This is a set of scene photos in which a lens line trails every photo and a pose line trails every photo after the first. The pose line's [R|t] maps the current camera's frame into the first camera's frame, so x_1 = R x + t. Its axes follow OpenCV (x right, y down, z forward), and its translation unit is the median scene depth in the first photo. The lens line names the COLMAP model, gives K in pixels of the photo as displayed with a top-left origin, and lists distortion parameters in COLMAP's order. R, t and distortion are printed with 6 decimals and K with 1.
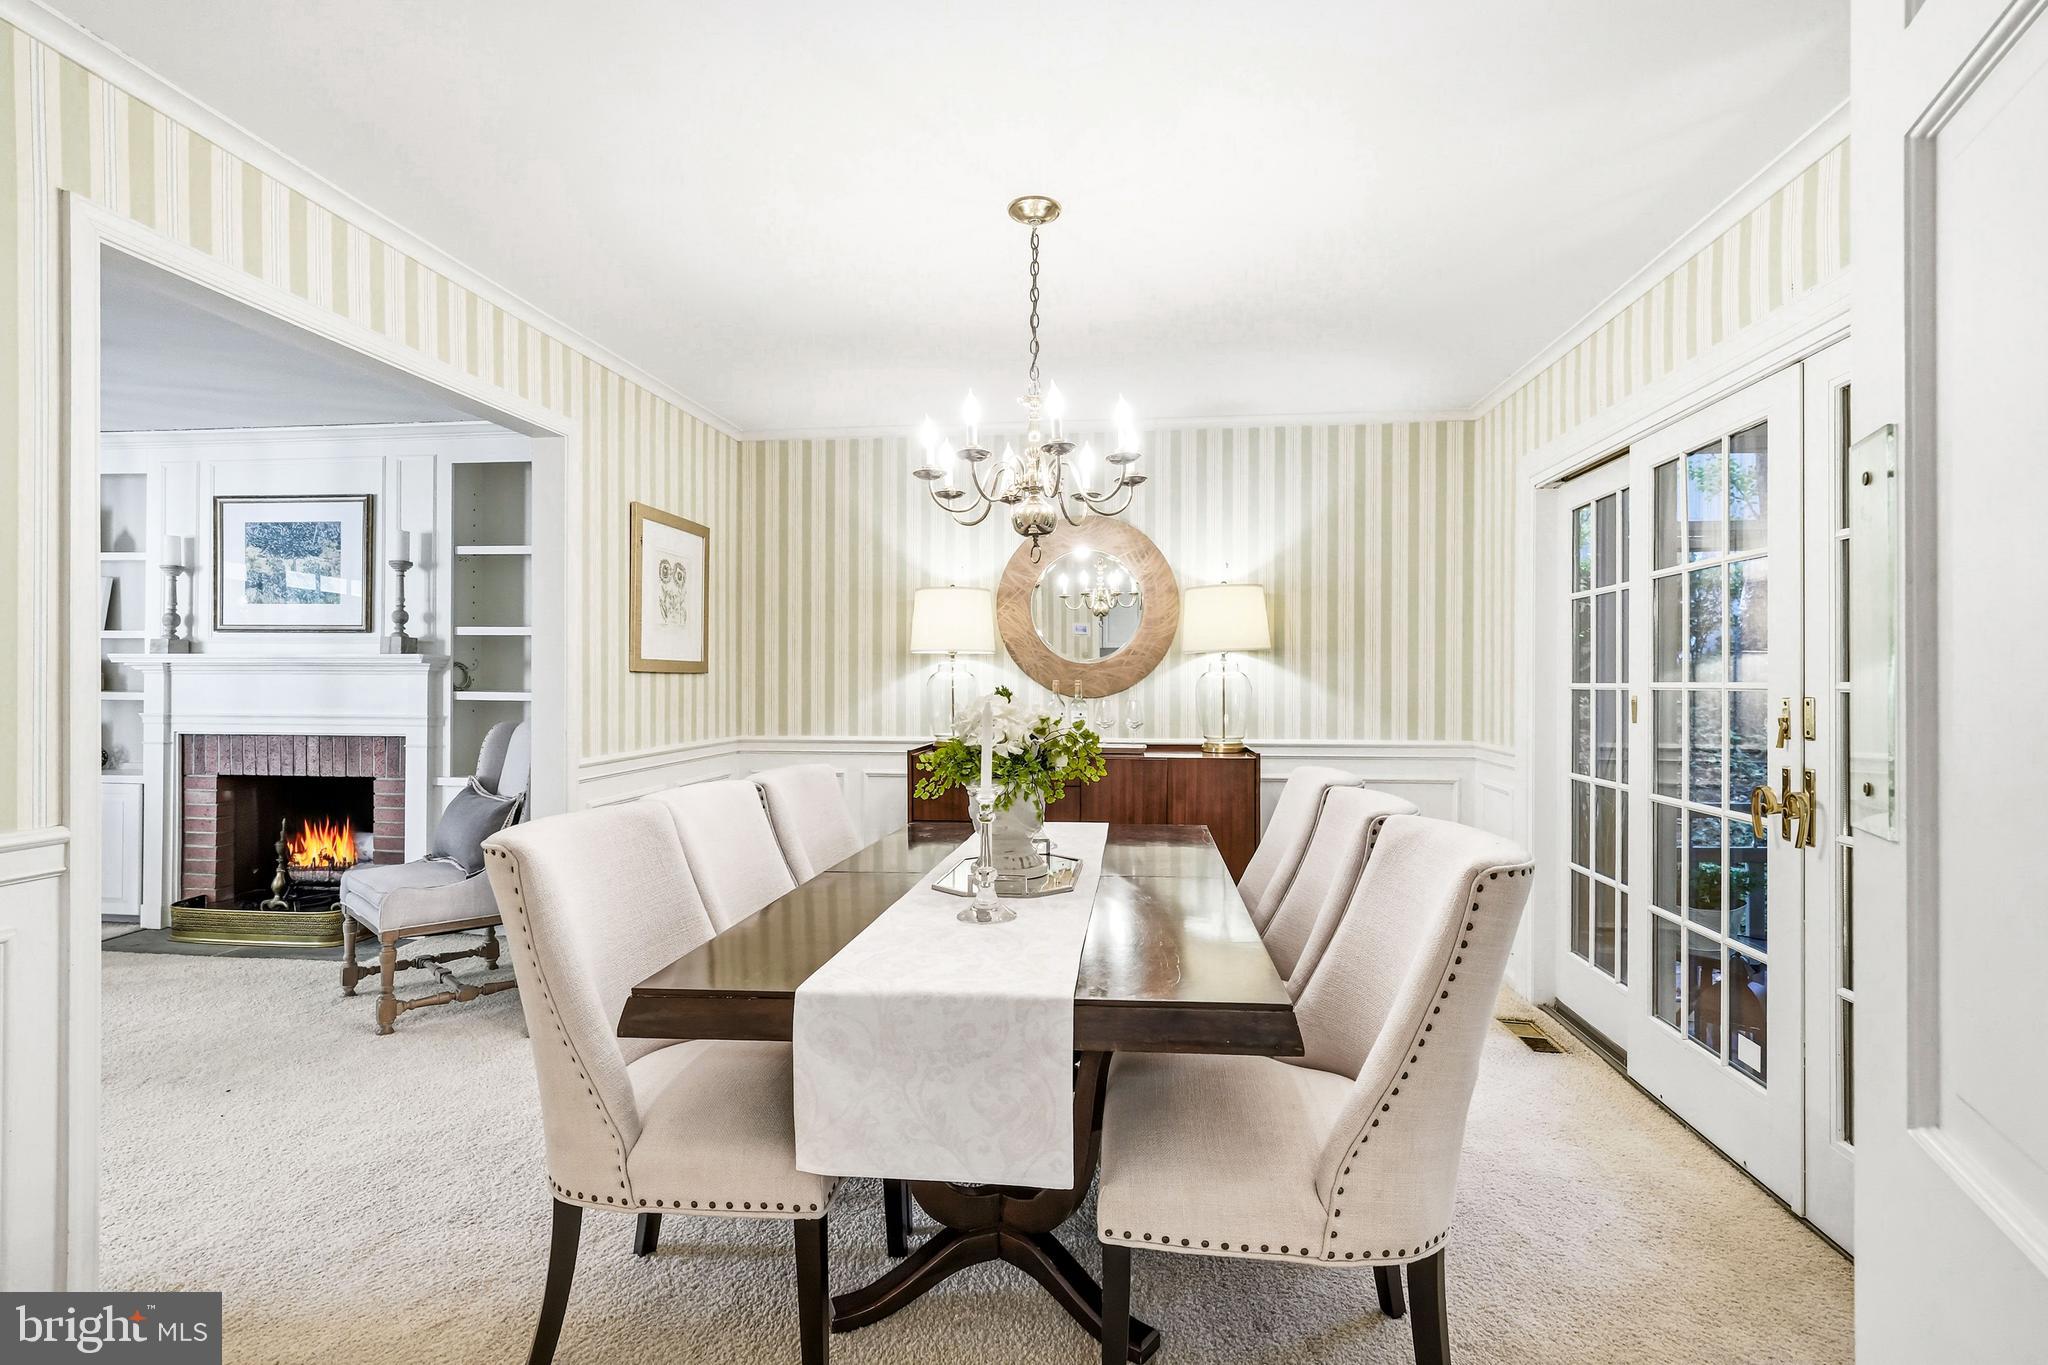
lens RADIAL K [[996.1, 0, 1024.0], [0, 996.1, 682.5], [0, 0, 1]] dist [0.000646, 0.000212]
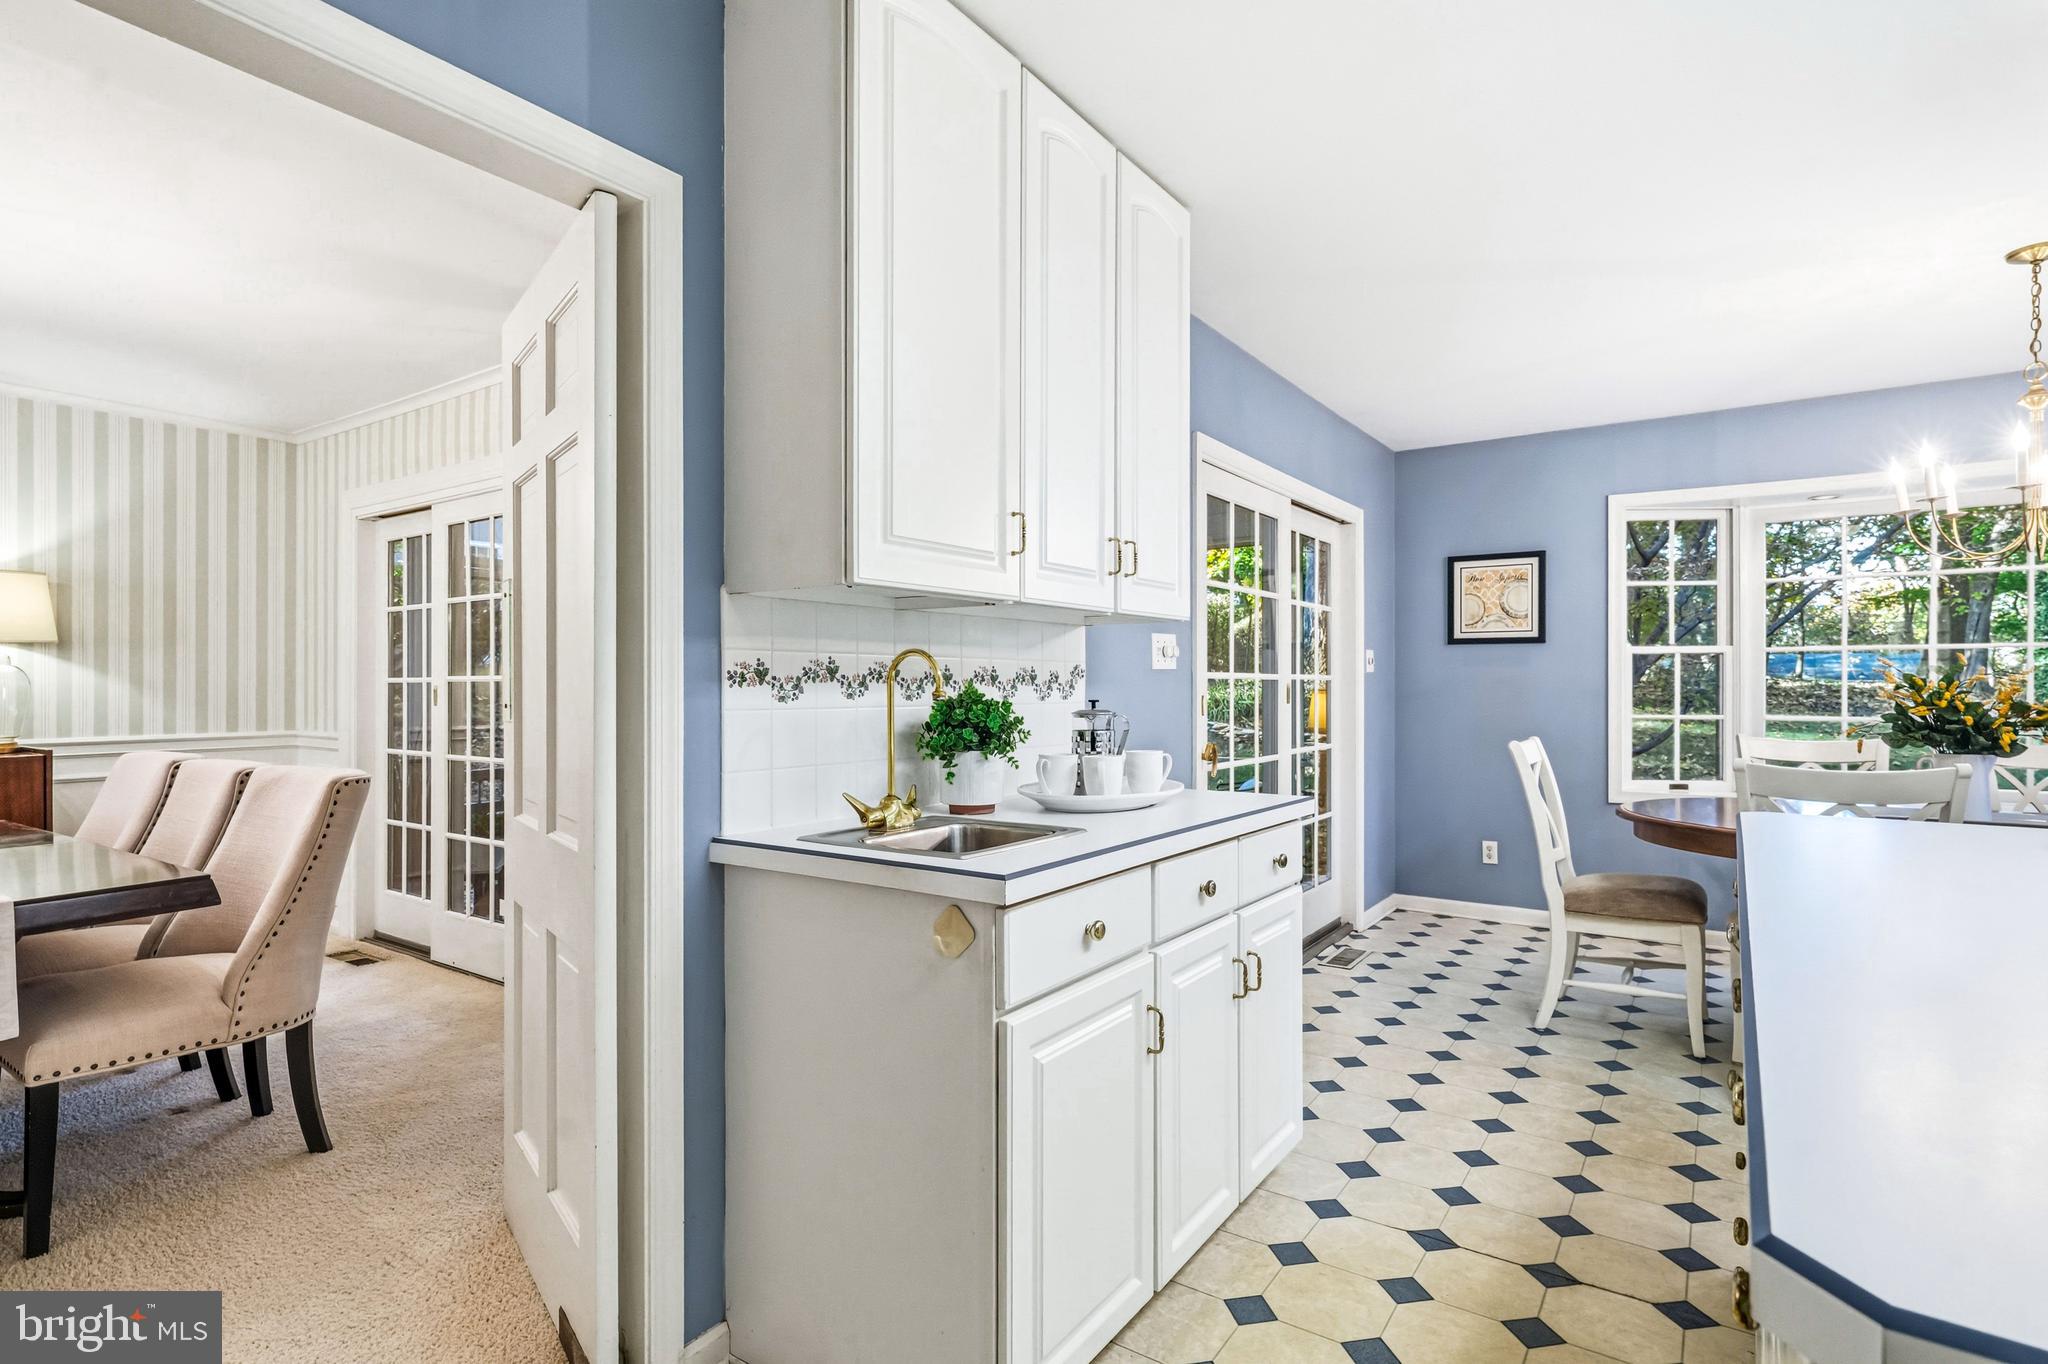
lens RADIAL K [[996.1, 0, 1024.0], [0, 996.1, 682.0], [0, 0, 1]] dist [0.000646, 0.000212]
pose [[0.475285, -0.000552, 0.879831, -0.412539], [0.001578, 0.999999, -0.000225, 0.017133], [-0.879830, 0.001496, 0.475286, -0.718231]]
